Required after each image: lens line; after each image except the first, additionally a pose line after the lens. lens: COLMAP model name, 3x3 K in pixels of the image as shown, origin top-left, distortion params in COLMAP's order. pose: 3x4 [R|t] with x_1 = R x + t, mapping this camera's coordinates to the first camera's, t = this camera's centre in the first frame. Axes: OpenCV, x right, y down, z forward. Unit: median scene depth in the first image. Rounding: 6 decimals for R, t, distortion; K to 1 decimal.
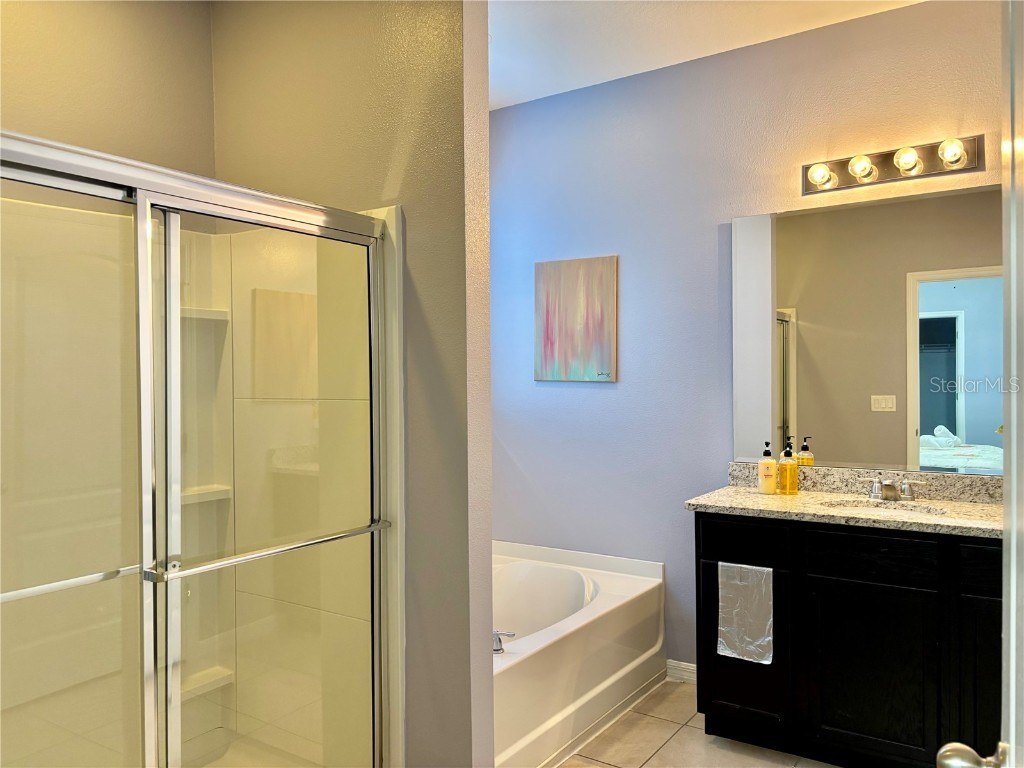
lens RADIAL K [[773.9, 0, 509.5], [0, 773.9, 393.3], [0, 0, 1]] dist [0.067441, -0.079165]
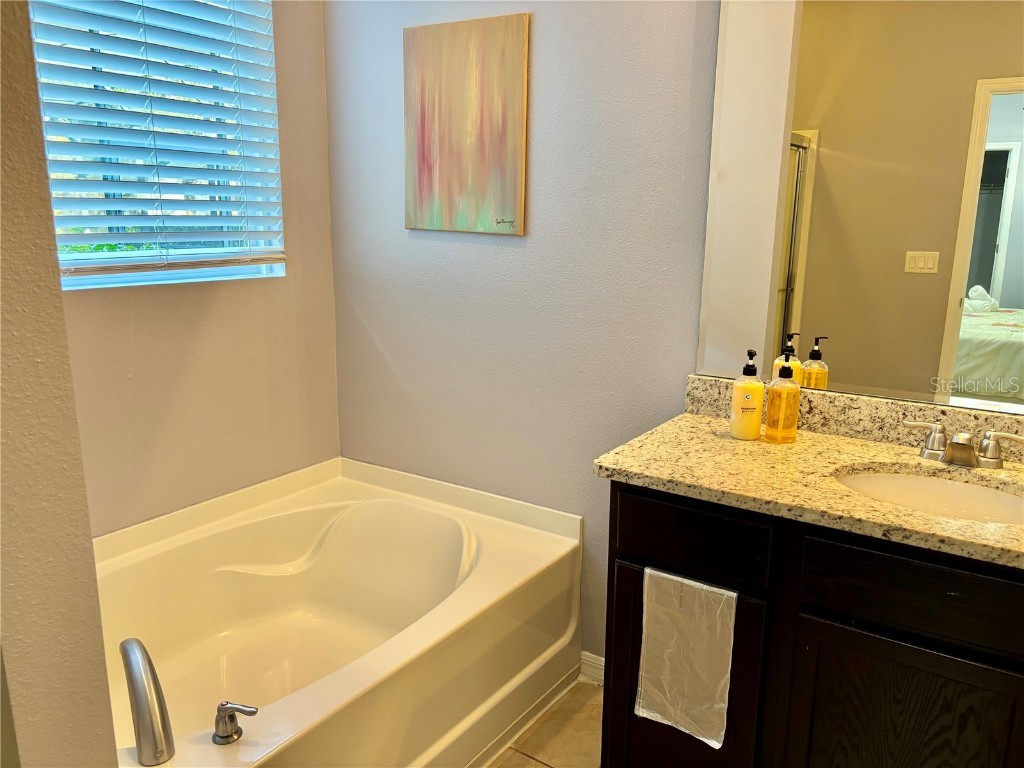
lens RADIAL K [[773.9, 0, 512.3], [0, 773.9, 389.1], [0, 0, 1]] dist [0.067441, -0.079165]
pose [[0.999793, 0.020105, 0.002976, 0.152667], [-0.020292, 0.979210, 0.201829, -0.022222], [0.001144, -0.201848, 0.979416, 0.430019]]
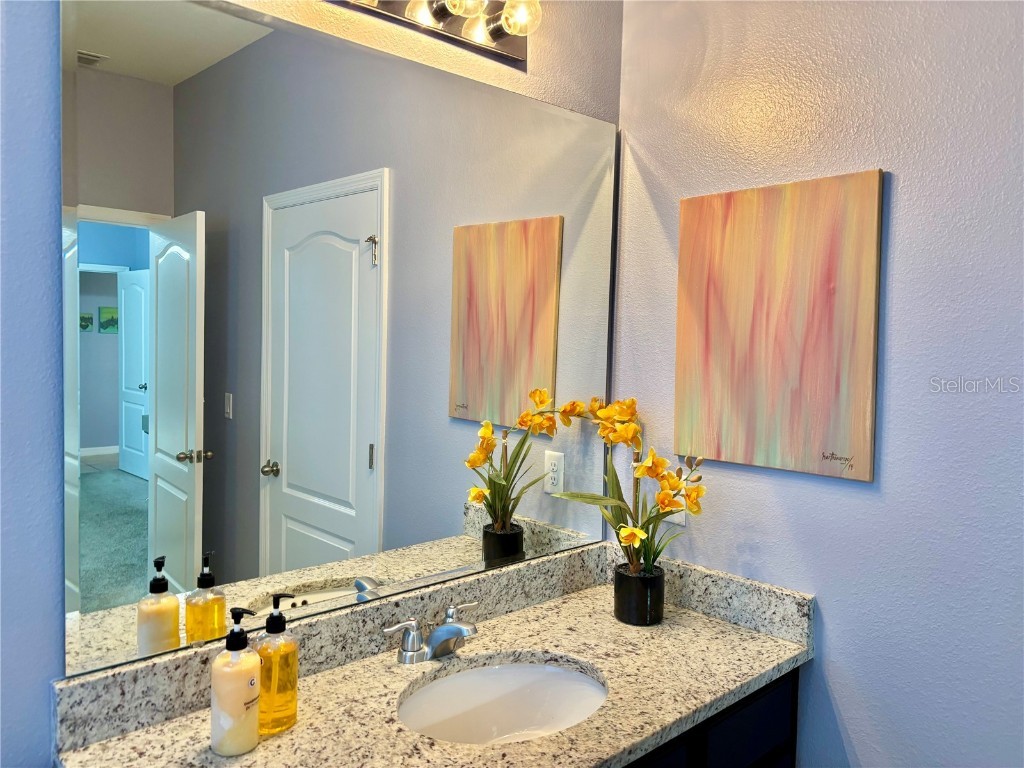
lens RADIAL K [[773.9, 0, 509.5], [0, 773.9, 380.5], [0, 0, 1]] dist [0.067441, -0.079165]
pose [[0.219281, -0.040061, 0.974839, -0.000128], [-0.011546, 0.998980, 0.043650, -0.064266], [-0.975593, -0.020827, 0.218595, 0.793097]]
